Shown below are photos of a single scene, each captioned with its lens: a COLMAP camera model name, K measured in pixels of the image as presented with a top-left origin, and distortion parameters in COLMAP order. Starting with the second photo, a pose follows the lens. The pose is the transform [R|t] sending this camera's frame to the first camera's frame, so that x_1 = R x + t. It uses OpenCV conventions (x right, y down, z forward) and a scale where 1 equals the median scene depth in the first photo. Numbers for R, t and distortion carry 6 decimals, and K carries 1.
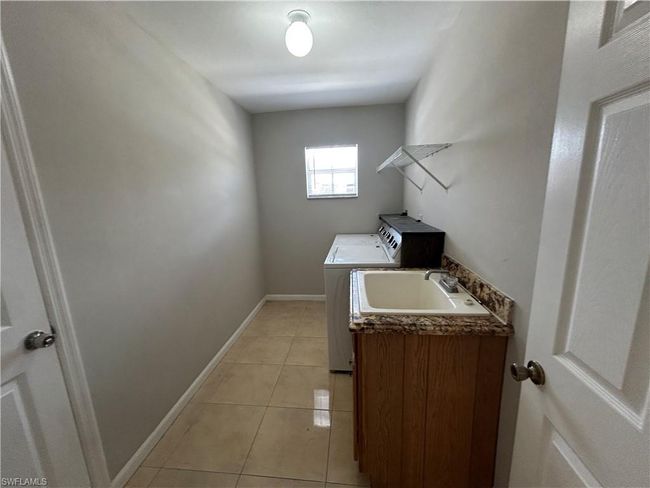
lens RADIAL K [[263.0, 0, 326.9], [0, 263.0, 245.5], [0, 0, 1]] dist [0.001735, -0.000402]
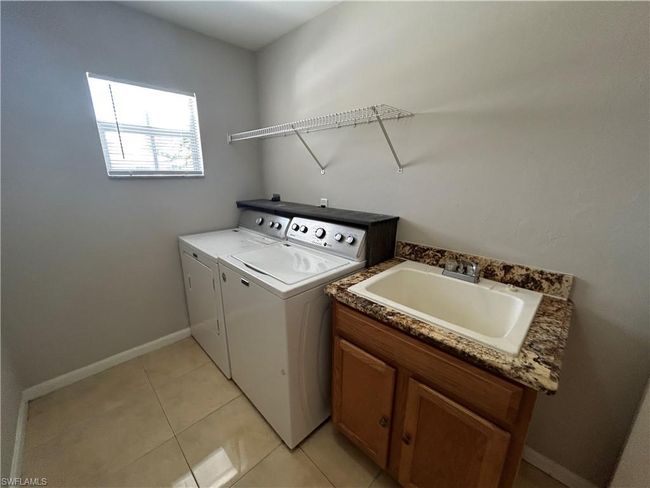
lens RADIAL K [[263.0, 0, 323.6], [0, 263.0, 243.2], [0, 0, 1]] dist [0.001735, -0.000402]
pose [[0.642745, -0.166436, 0.747782, -0.374236], [0.128511, 0.985707, 0.108931, -0.087619], [-0.755225, 0.026083, 0.654947, 0.574328]]
